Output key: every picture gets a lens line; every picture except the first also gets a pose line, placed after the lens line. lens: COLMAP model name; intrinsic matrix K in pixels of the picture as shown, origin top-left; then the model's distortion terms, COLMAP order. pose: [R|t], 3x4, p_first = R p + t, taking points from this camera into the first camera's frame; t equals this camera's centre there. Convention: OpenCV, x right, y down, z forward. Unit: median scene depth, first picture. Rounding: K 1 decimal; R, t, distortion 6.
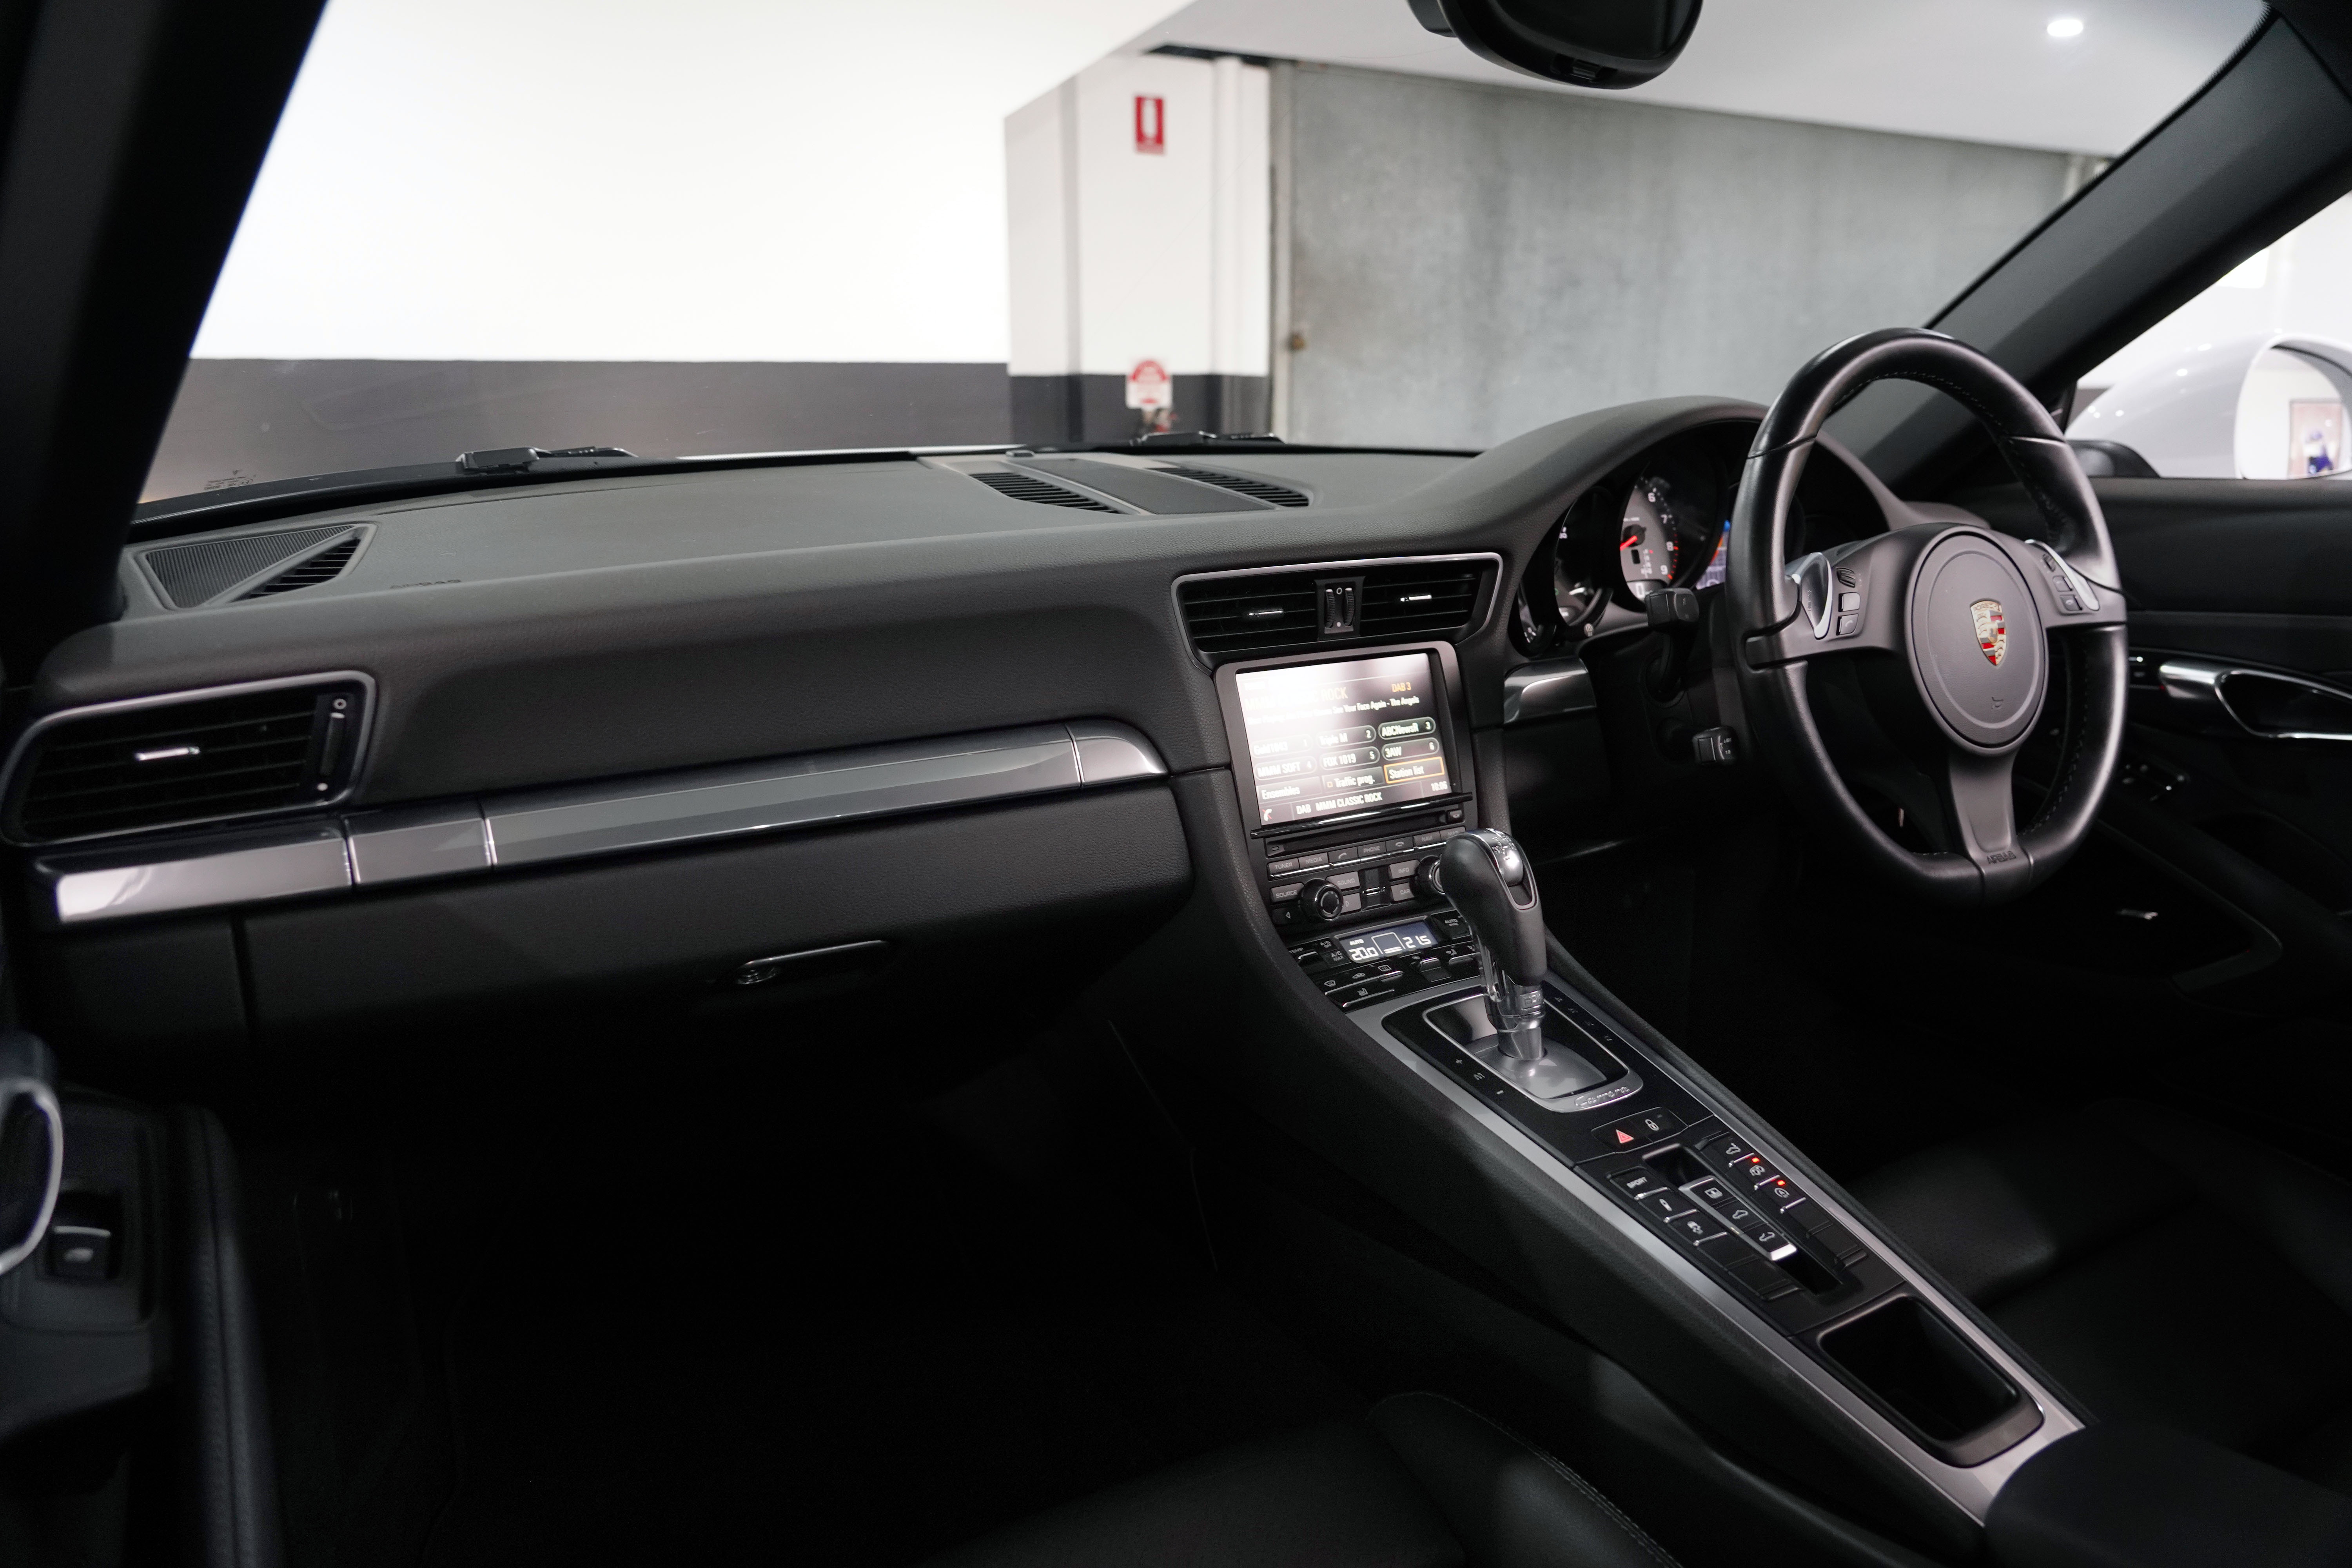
lens RADIAL K [[1612.5, 0, 1157.3], [0, 1612.5, 761.2], [0, 0, 1]] dist [-0.022769, 0.008616]
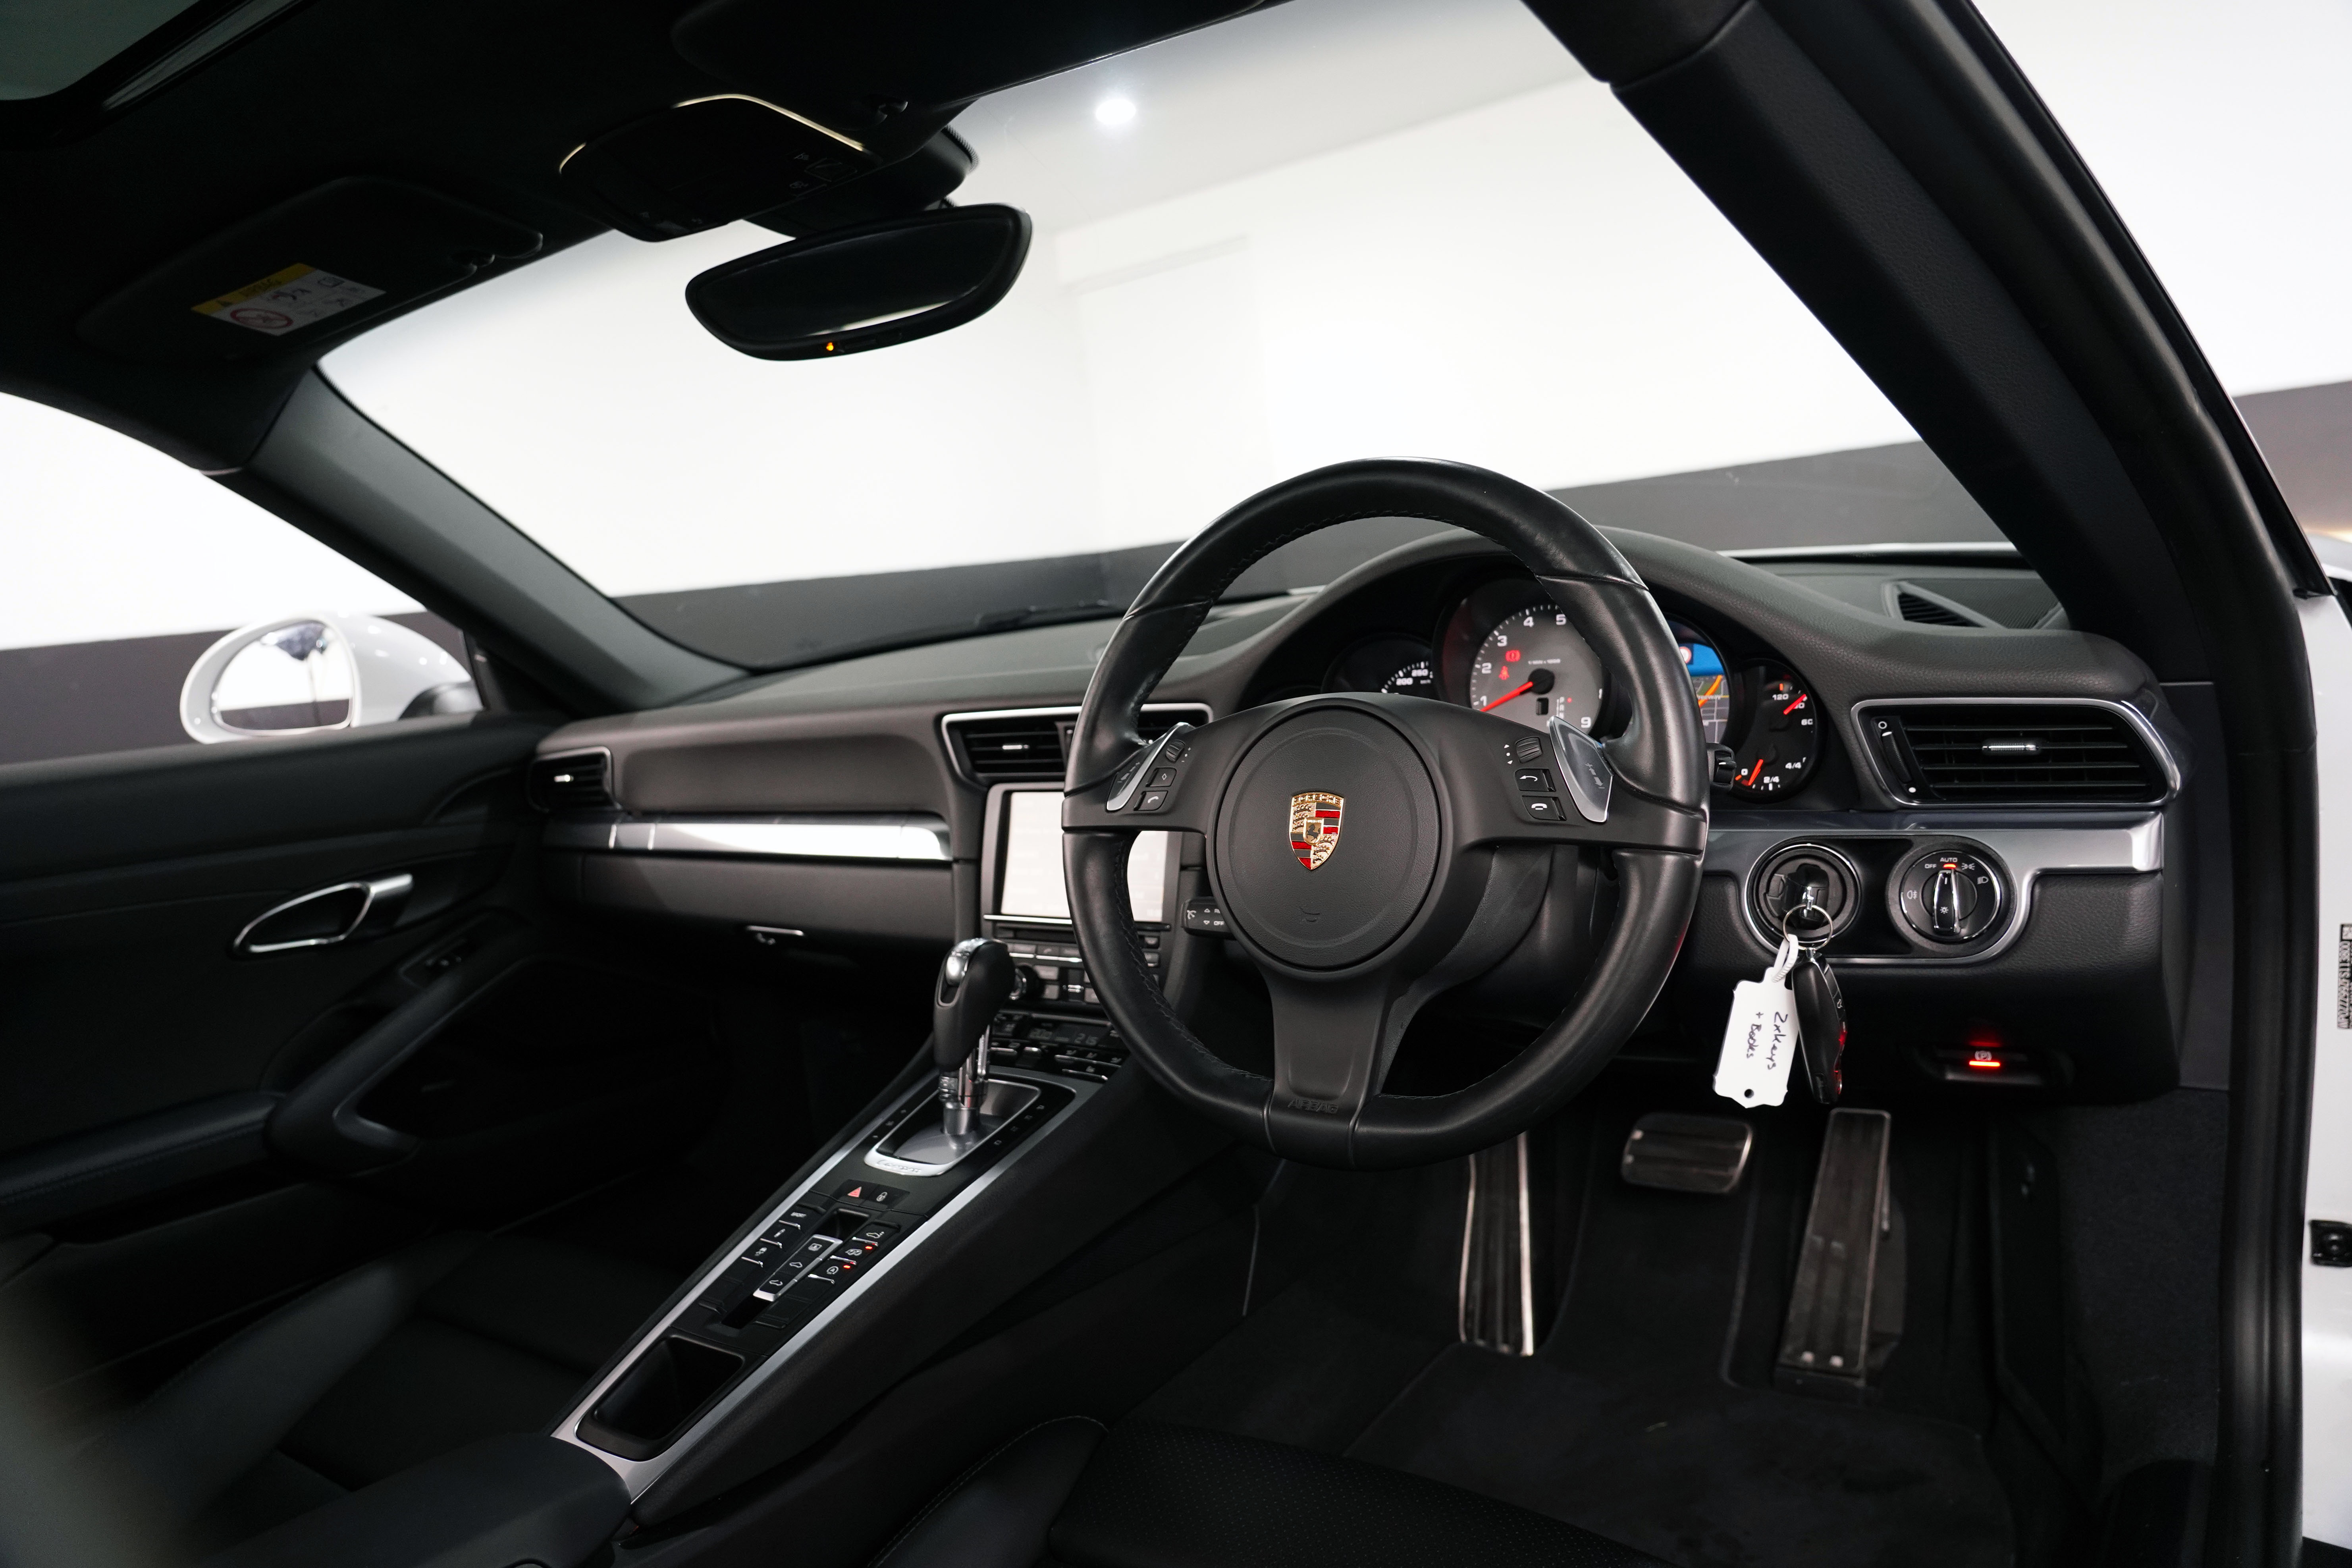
lens RADIAL K [[1612.6, 0, 1165.3], [0, 1612.6, 797.2], [0, 0, 1]] dist [-0.022769, 0.008616]
pose [[0.361692, 0.097039, -0.927234, 1.227930], [-0.096412, 0.993129, 0.066327, -0.141063], [0.927299, 0.065406, 0.368562, 0.616061]]
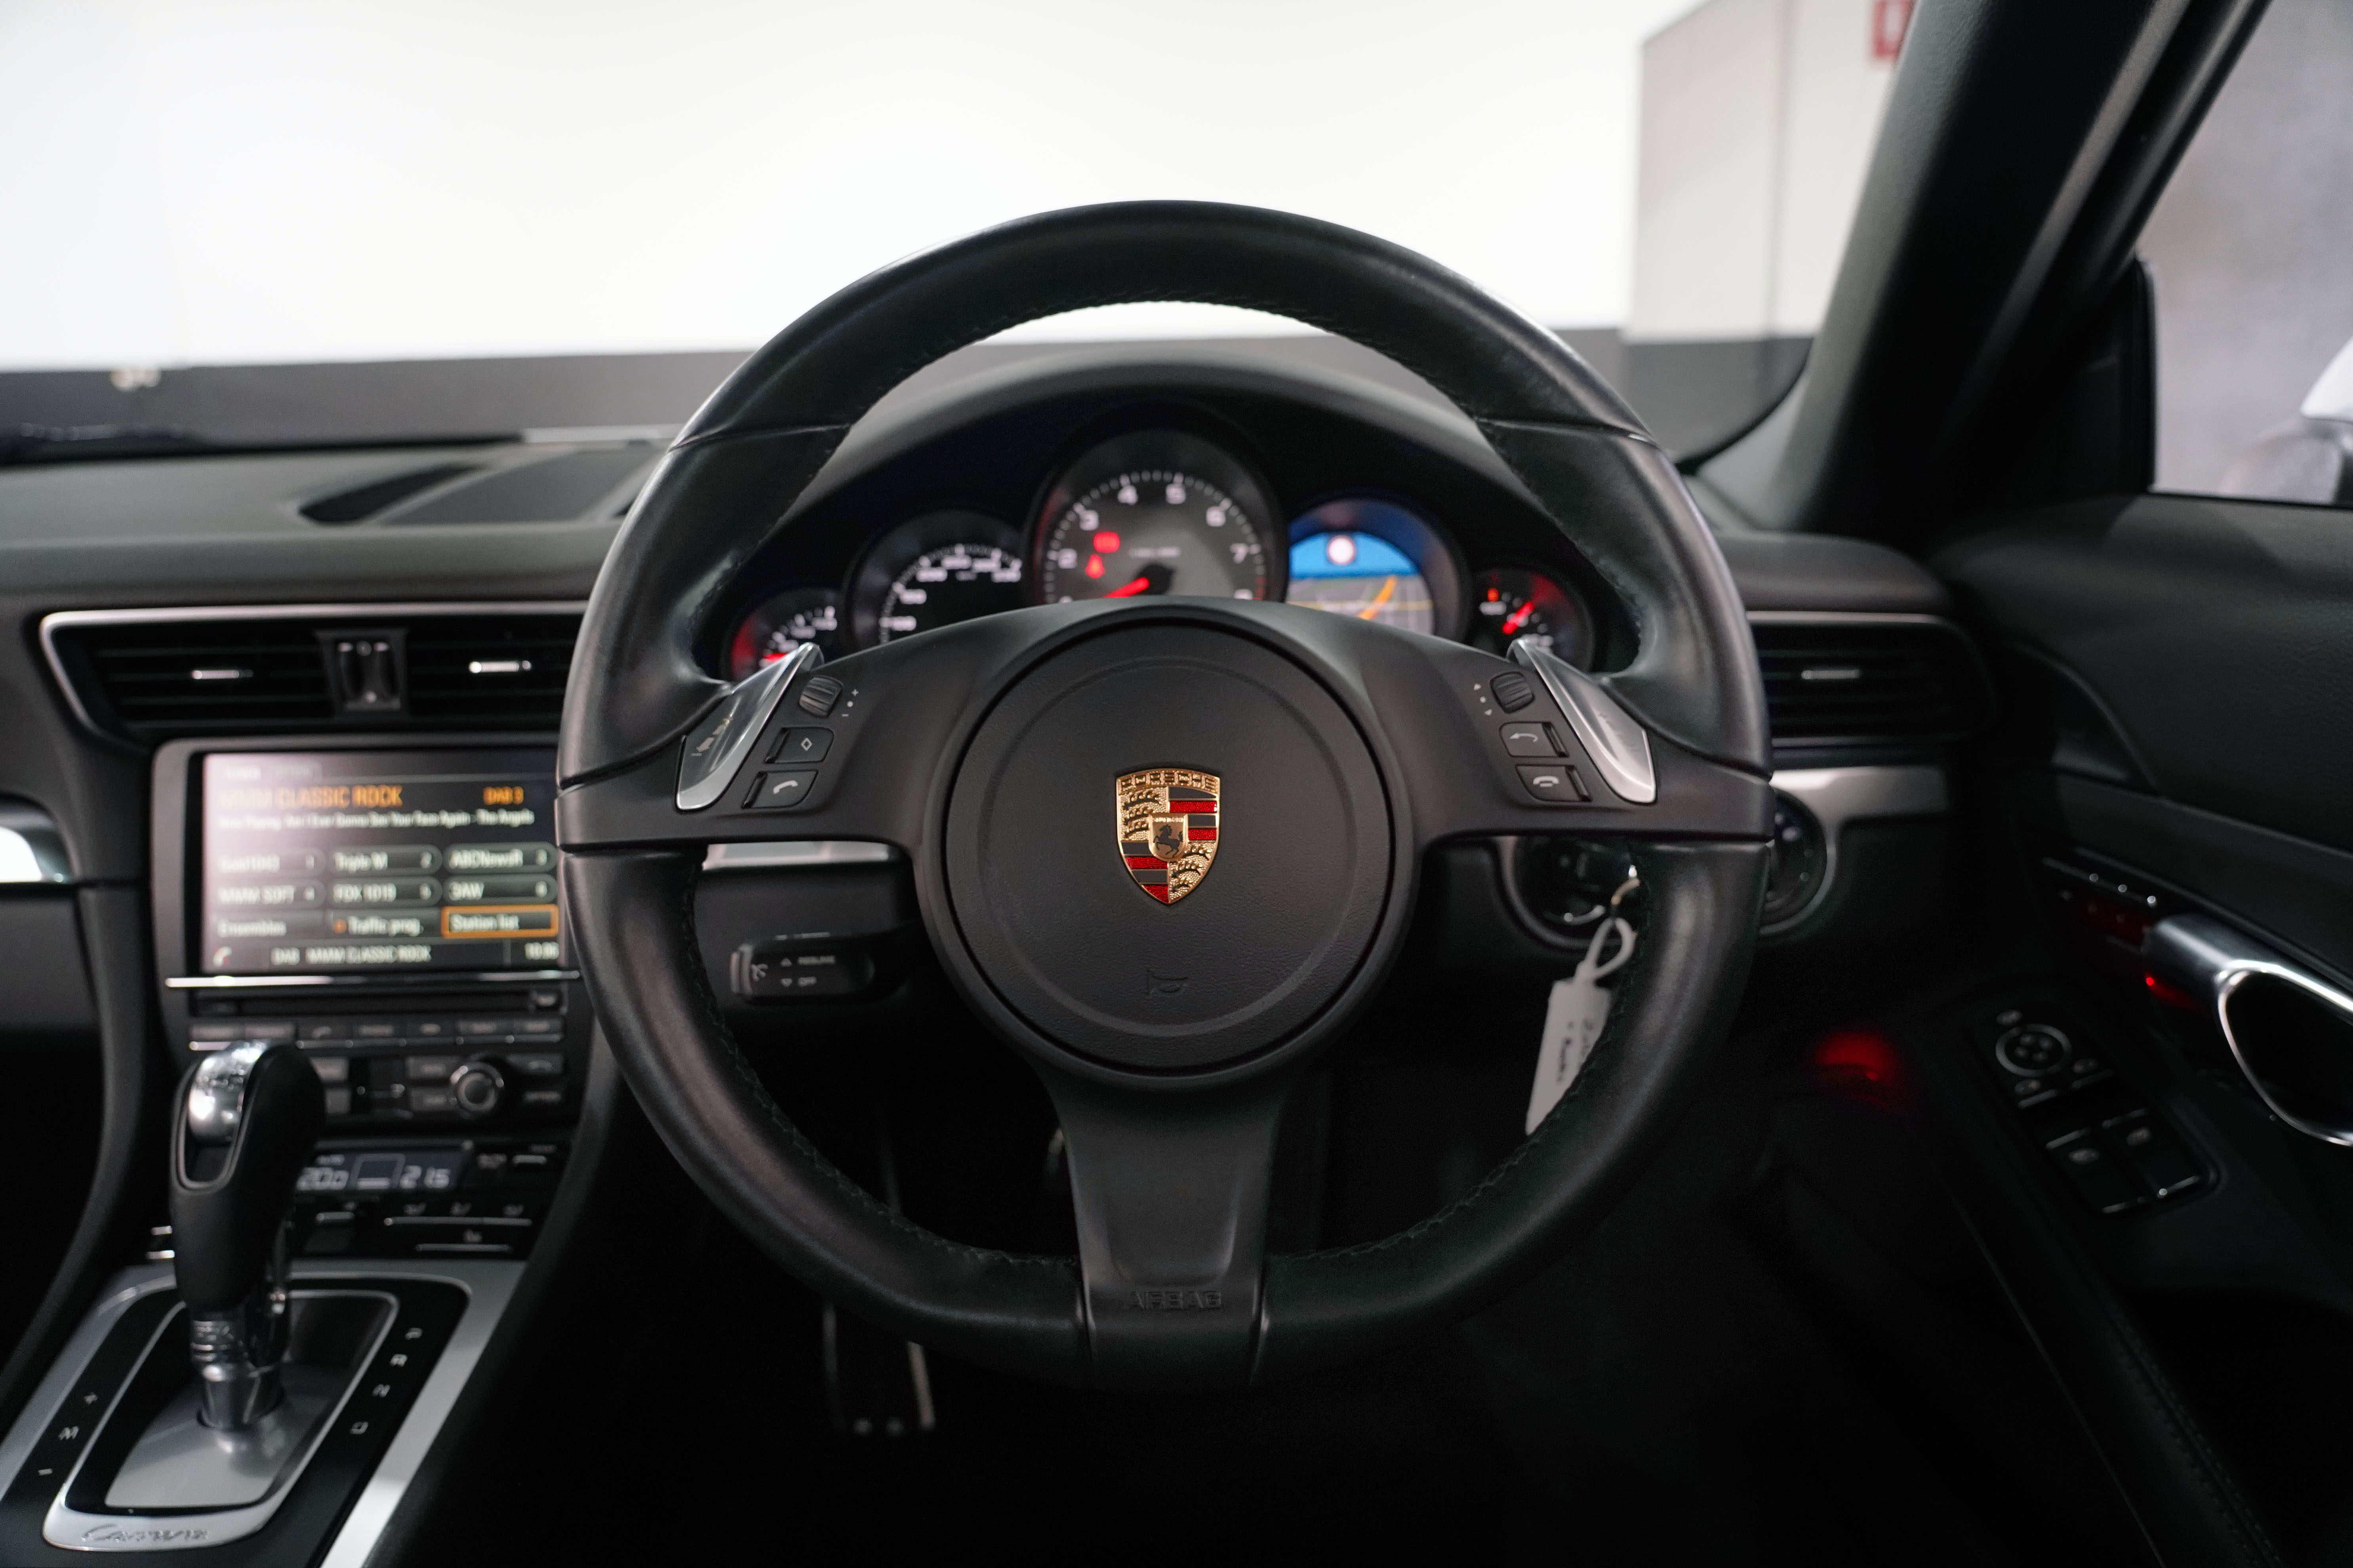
lens RADIAL K [[1613.0, 0, 1178.9], [0, 1613.0, 785.4], [0, 0, 1]] dist [-0.022769, 0.008616]
pose [[0.850866, 0.114743, -0.512700, 0.752126], [-0.098897, 0.993395, 0.058195, -0.120235], [0.515991, 0.001189, 0.856593, 0.588136]]
